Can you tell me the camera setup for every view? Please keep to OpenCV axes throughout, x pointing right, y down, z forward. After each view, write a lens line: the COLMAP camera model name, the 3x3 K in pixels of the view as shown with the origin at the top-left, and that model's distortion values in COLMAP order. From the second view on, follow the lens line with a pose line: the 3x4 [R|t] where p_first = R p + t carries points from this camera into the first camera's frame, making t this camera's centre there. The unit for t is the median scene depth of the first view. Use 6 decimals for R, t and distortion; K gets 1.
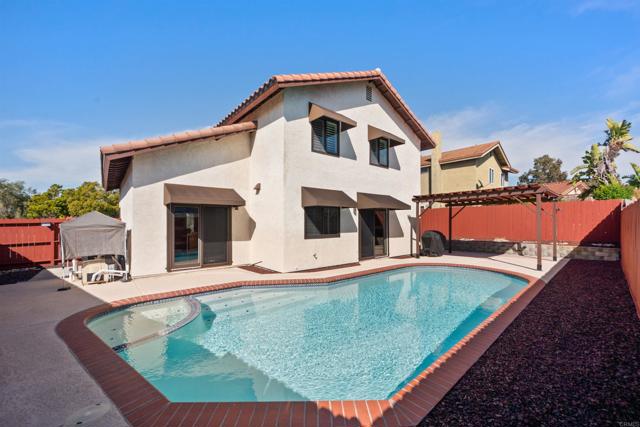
lens RADIAL K [[255.9, 0, 319.4], [0, 255.9, 222.6], [0, 0, 1]] dist [0.000638, -0.000484]
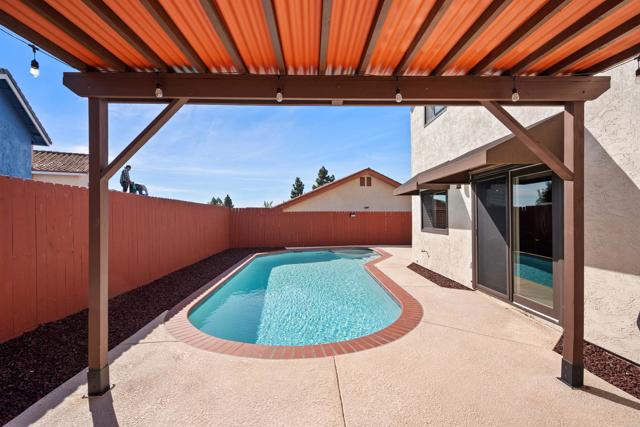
lens RADIAL K [[287.9, 0, 320.4], [0, 287.9, 212.8], [0, 0, 1]] dist [-0.001340, -0.000260]
pose [[-0.623513, -0.006150, -0.781789, 0.731516], [0.009198, 0.999842, -0.015202, 0.009685], [0.781759, -0.016670, -0.623358, 1.052085]]
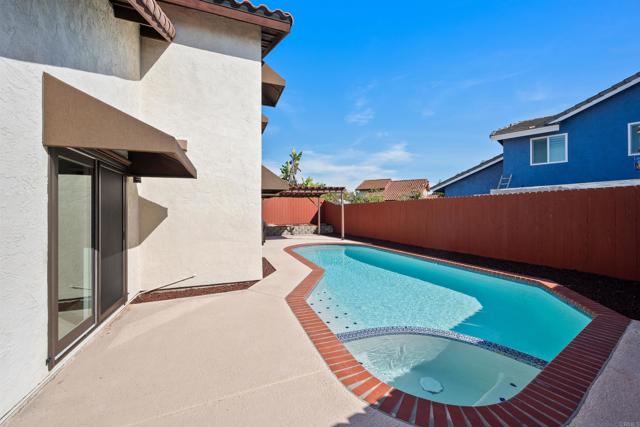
lens RADIAL K [[255.9, 0, 322.5], [0, 255.9, 208.9], [0, 0, 1]] dist [0.000638, -0.000484]
pose [[0.337702, 0.007845, 0.941221, -0.560229], [0.008484, 0.999899, -0.011378, 0.006620], [-0.941215, 0.011827, 0.337601, 0.437023]]
